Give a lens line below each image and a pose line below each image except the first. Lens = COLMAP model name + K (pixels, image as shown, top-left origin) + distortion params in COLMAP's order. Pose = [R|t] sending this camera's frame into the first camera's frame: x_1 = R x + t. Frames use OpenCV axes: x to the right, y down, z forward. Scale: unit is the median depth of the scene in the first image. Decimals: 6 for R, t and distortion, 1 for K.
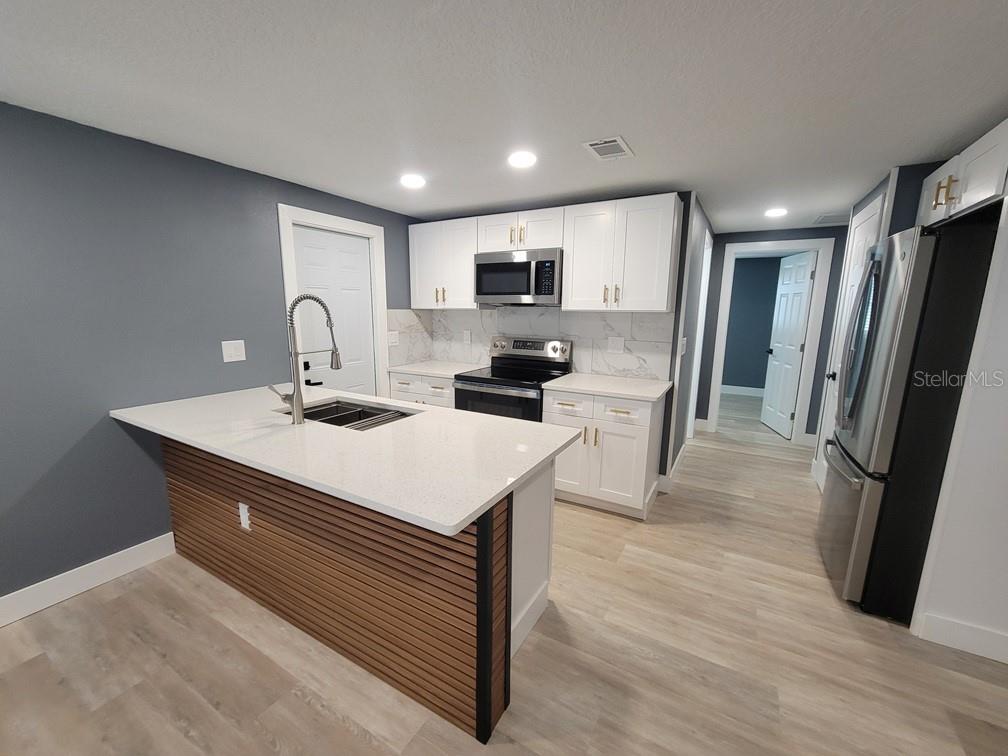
lens RADIAL K [[411.9, 0, 499.7], [0, 411.9, 382.1], [0, 0, 1]] dist [-0.004128, -0.000076]
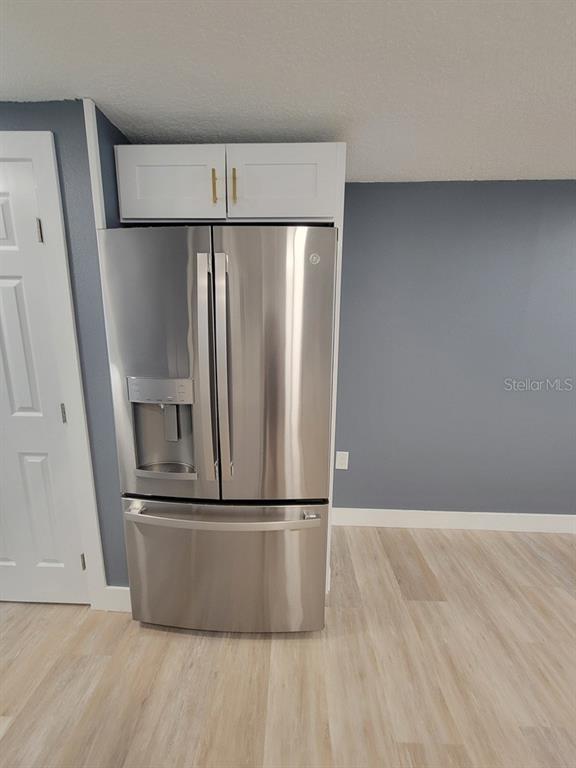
lens RADIAL K [[313.8, 0, 285.3], [0, 313.8, 382.6], [0, 0, 1]] dist [-0.004128, -0.000076]
pose [[-0.470326, -0.188992, 0.862019, 0.314010], [0.146515, 0.946521, 0.287458, -0.205480], [-0.870246, 0.261497, -0.417483, 1.068047]]
